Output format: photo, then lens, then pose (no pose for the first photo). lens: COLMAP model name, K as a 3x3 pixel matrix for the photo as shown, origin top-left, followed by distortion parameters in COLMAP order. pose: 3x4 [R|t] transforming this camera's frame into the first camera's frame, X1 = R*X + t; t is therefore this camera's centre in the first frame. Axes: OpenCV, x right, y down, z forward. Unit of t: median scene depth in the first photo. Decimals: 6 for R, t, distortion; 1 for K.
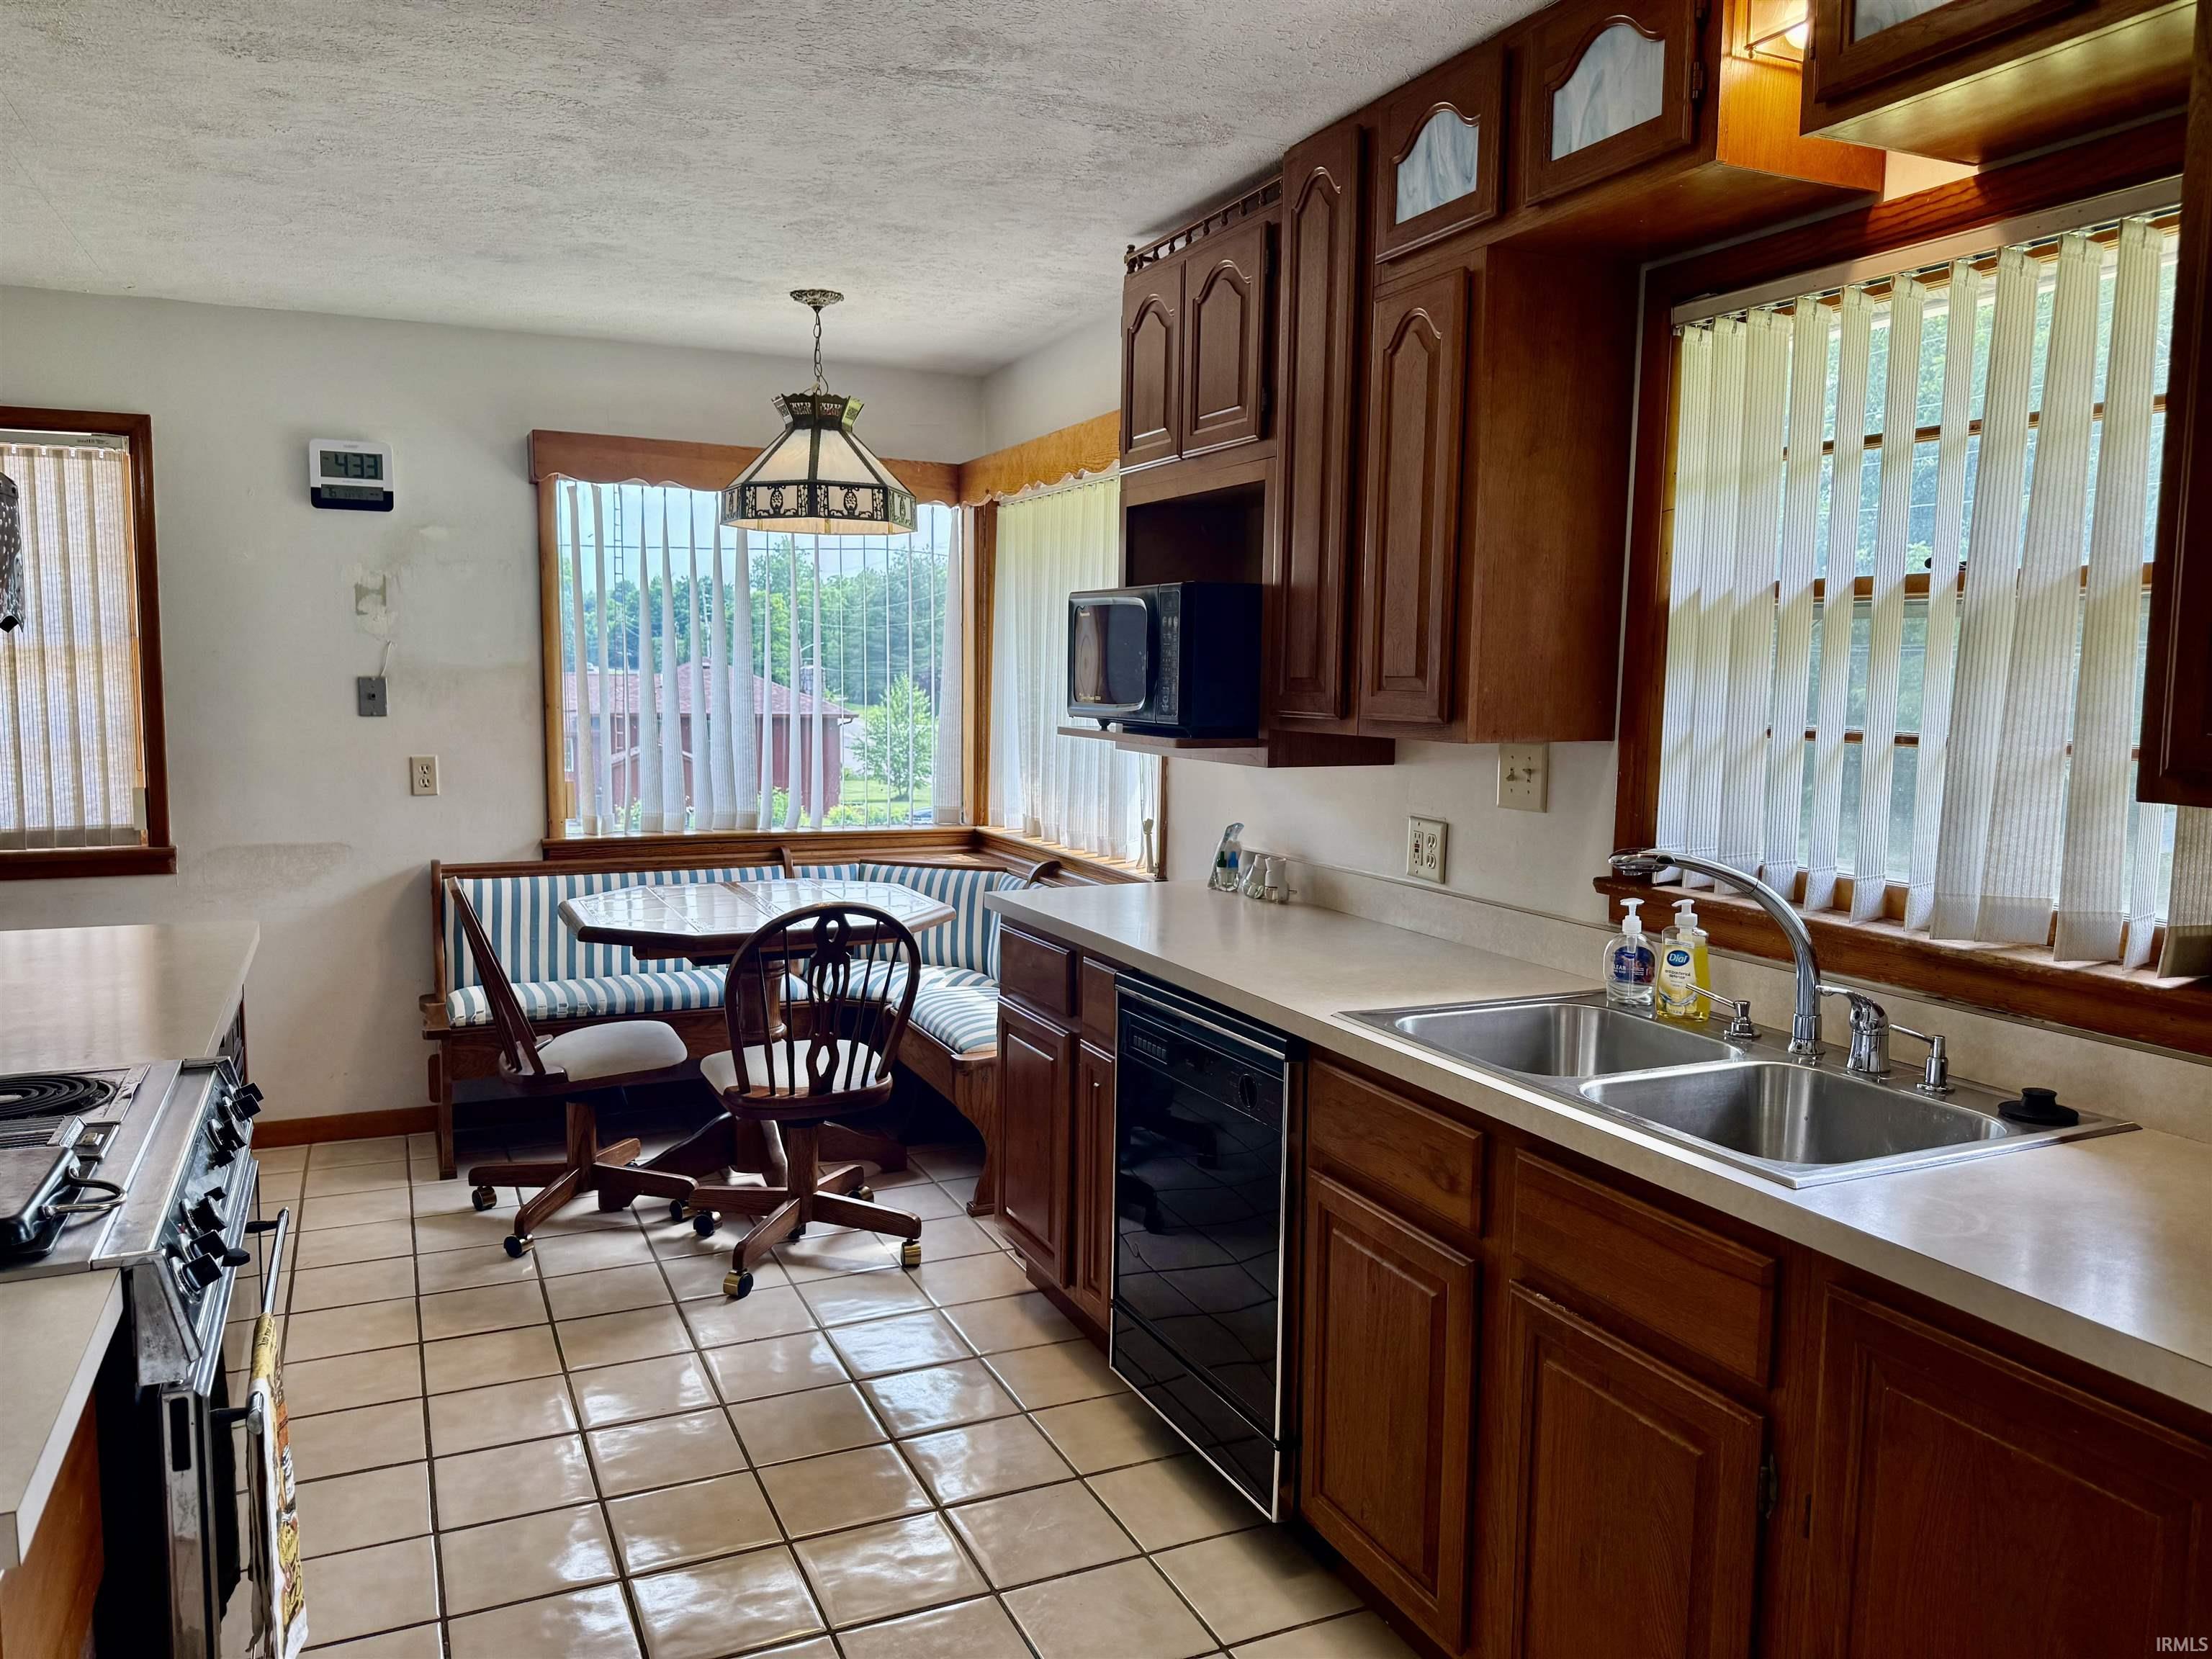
lens RADIAL K [[1580.4, 0, 1108.1], [0, 1580.4, 846.4], [0, 0, 1]] dist [0.067987, -0.064870]
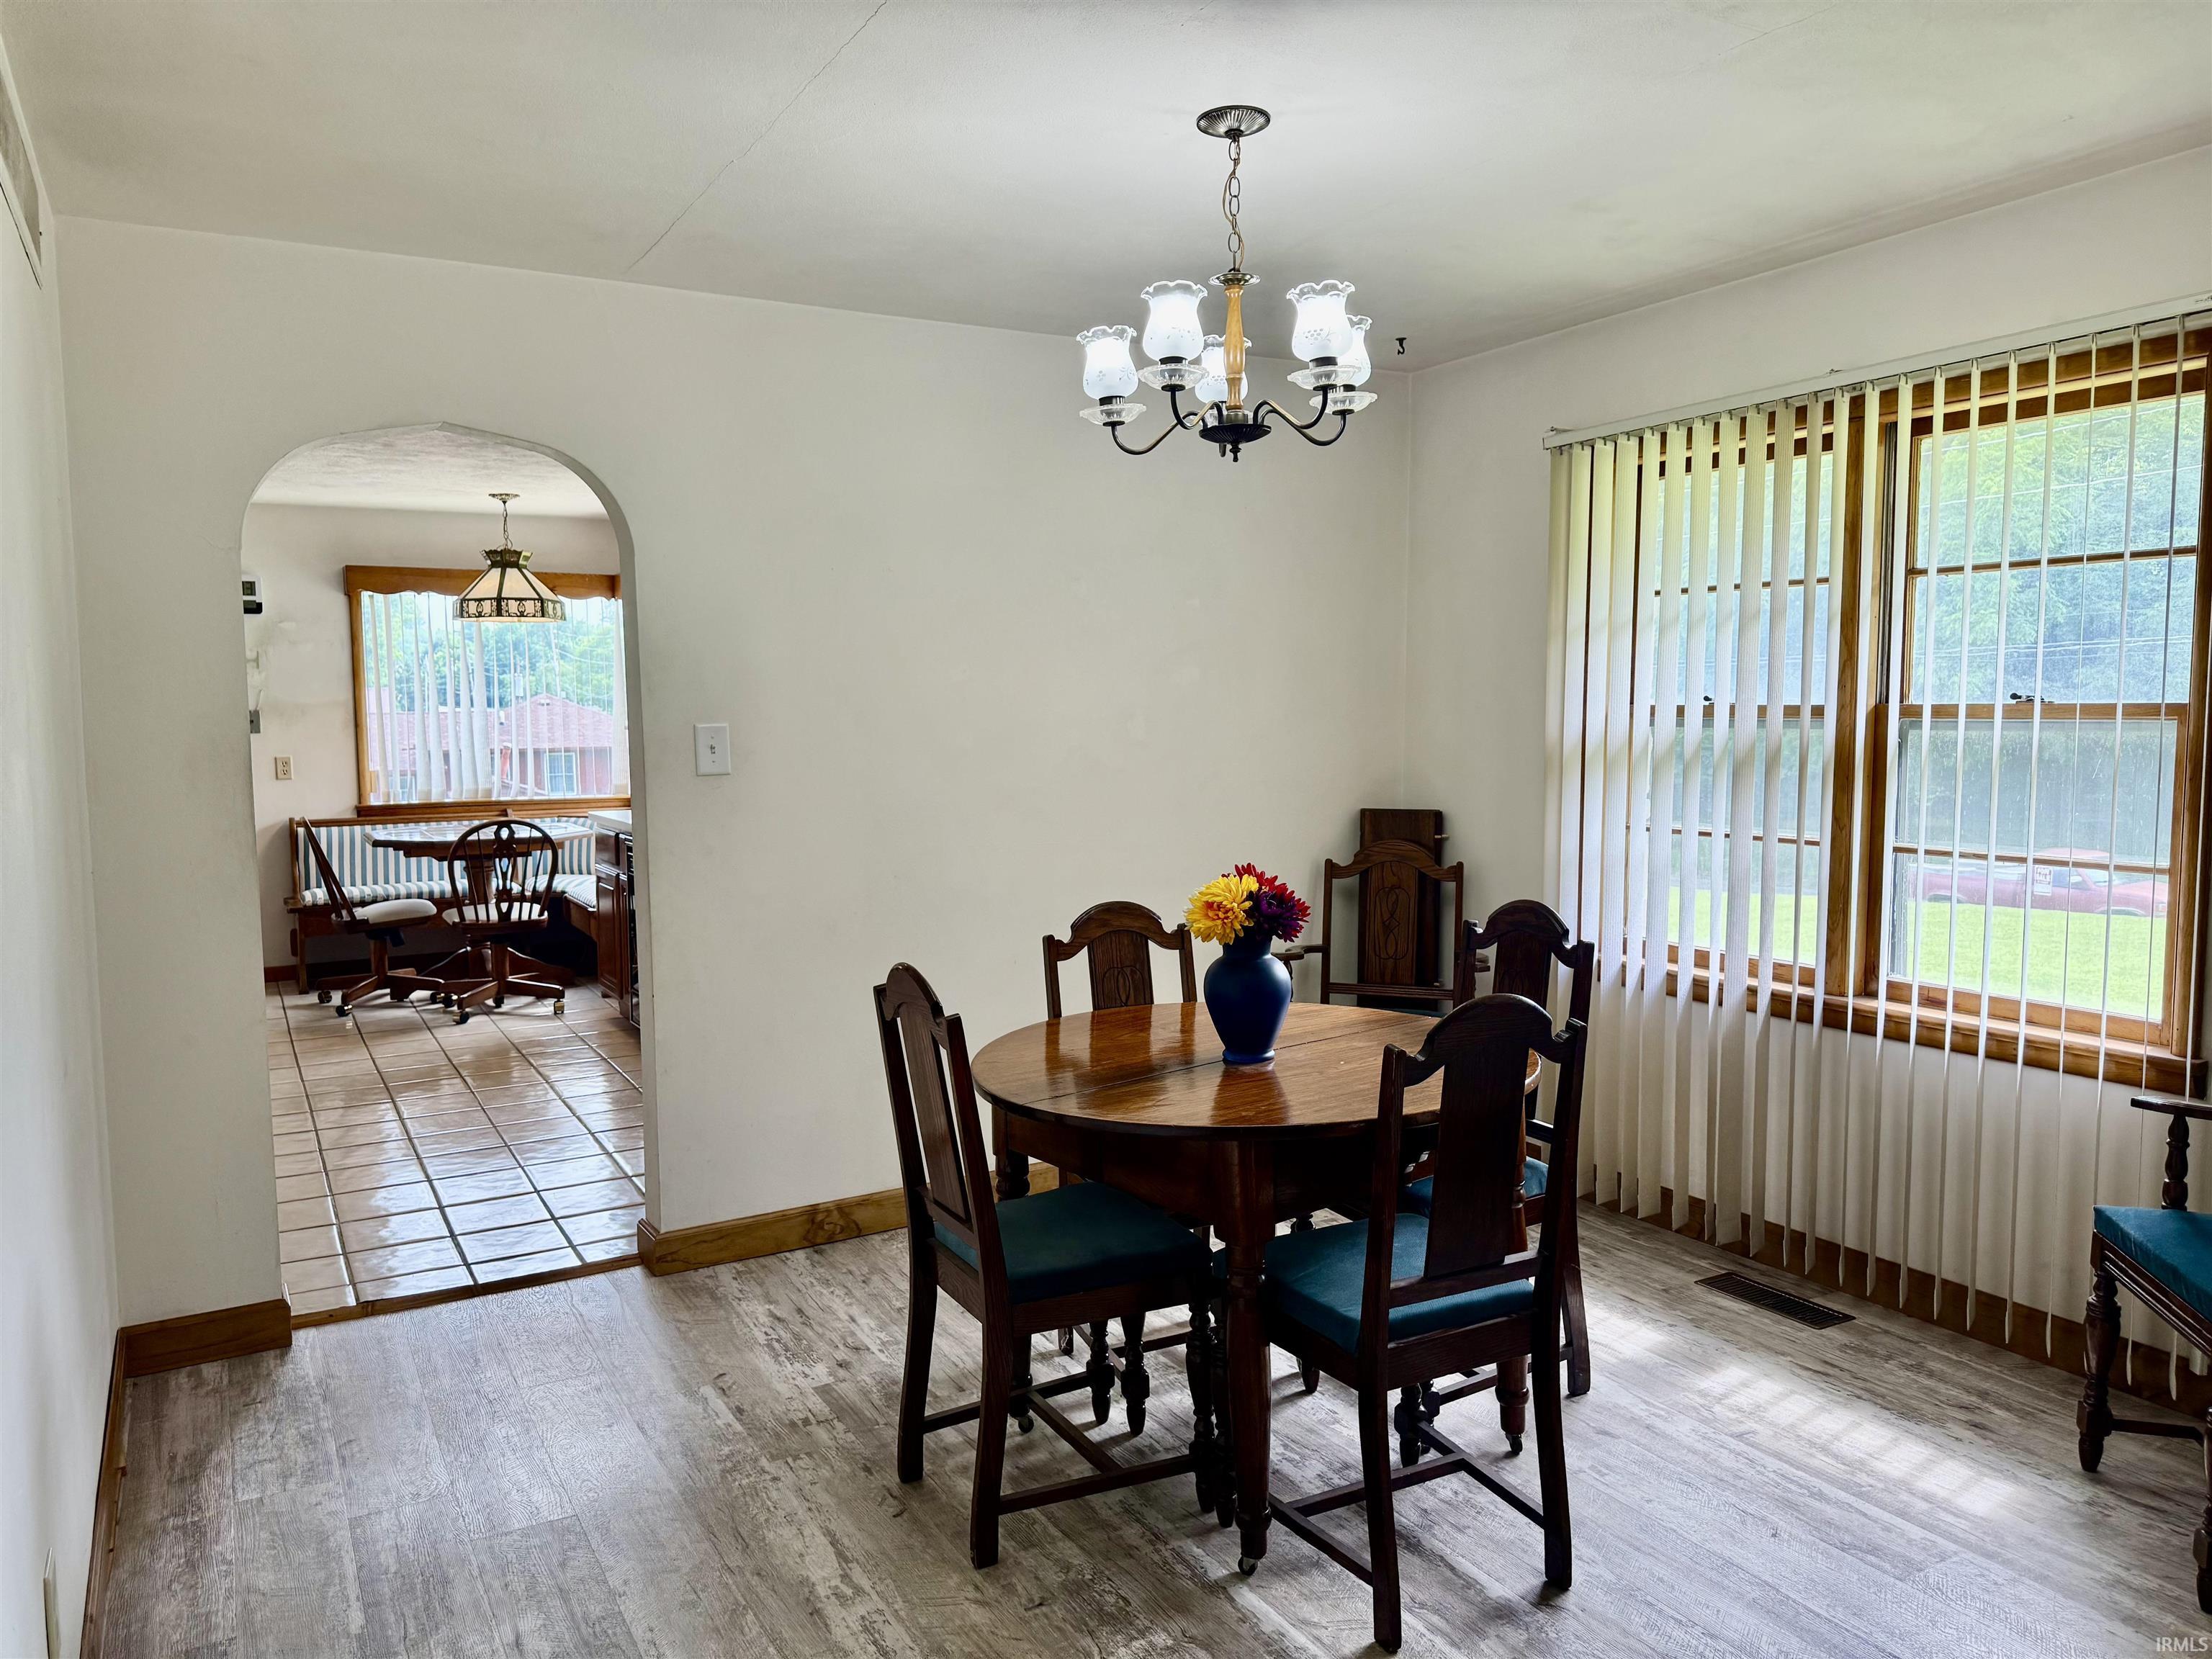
lens RADIAL K [[1550.4, 0, 1106.0], [0, 1550.4, 829.5], [0, 0, 1]] dist [0.000770, -0.001752]
pose [[0.995488, -0.030883, 0.089720, 0.306449], [0.033308, 0.999116, -0.025660, 0.096951], [-0.088848, 0.028532, 0.995636, -0.753258]]
